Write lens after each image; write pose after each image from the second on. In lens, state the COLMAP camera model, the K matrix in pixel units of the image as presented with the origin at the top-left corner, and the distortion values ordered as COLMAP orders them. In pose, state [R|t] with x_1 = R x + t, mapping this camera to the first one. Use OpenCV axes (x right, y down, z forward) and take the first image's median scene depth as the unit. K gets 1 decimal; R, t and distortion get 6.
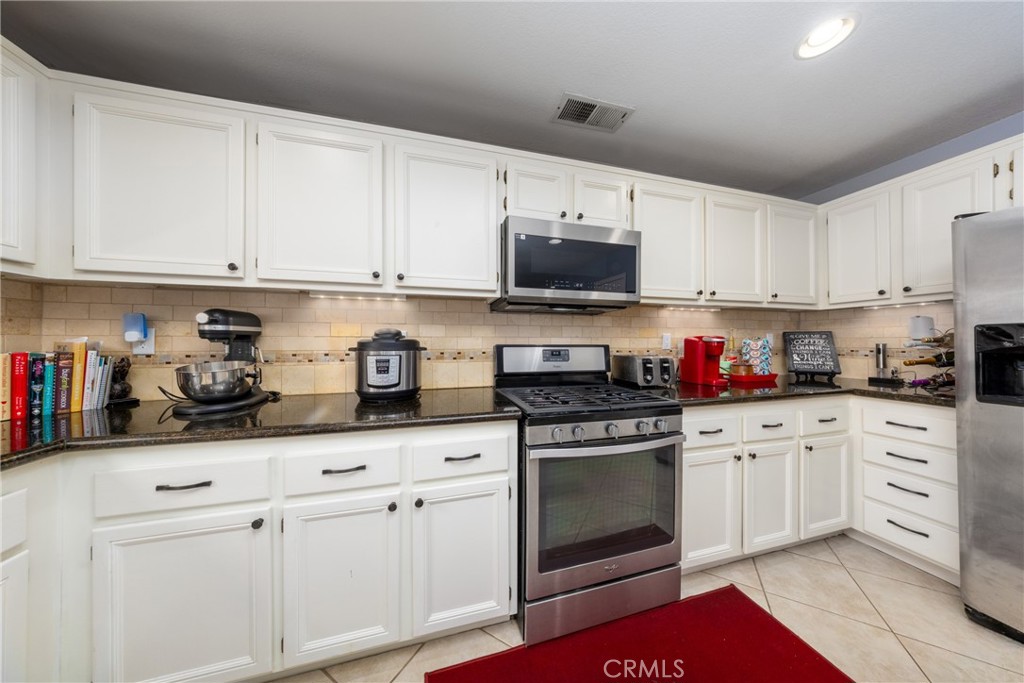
lens RADIAL K [[297.1, 0, 517.9], [0, 297.1, 338.7], [0, 0, 1]] dist [-0.002379, 0.000064]
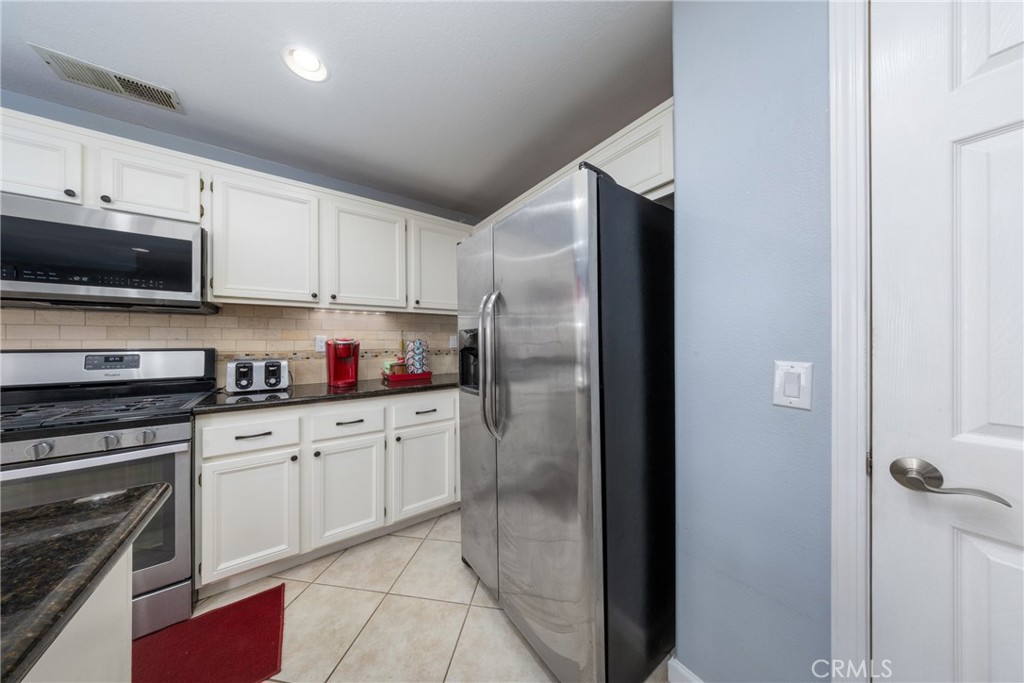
lens RADIAL K [[297.1, 0, 509.0], [0, 297.1, 341.2], [0, 0, 1]] dist [-0.002379, 0.000064]
pose [[0.941082, -0.004594, 0.338148, 1.071601], [0.003788, 0.999988, 0.003042, -0.000717], [-0.338158, -0.001581, 0.941088, -0.206313]]
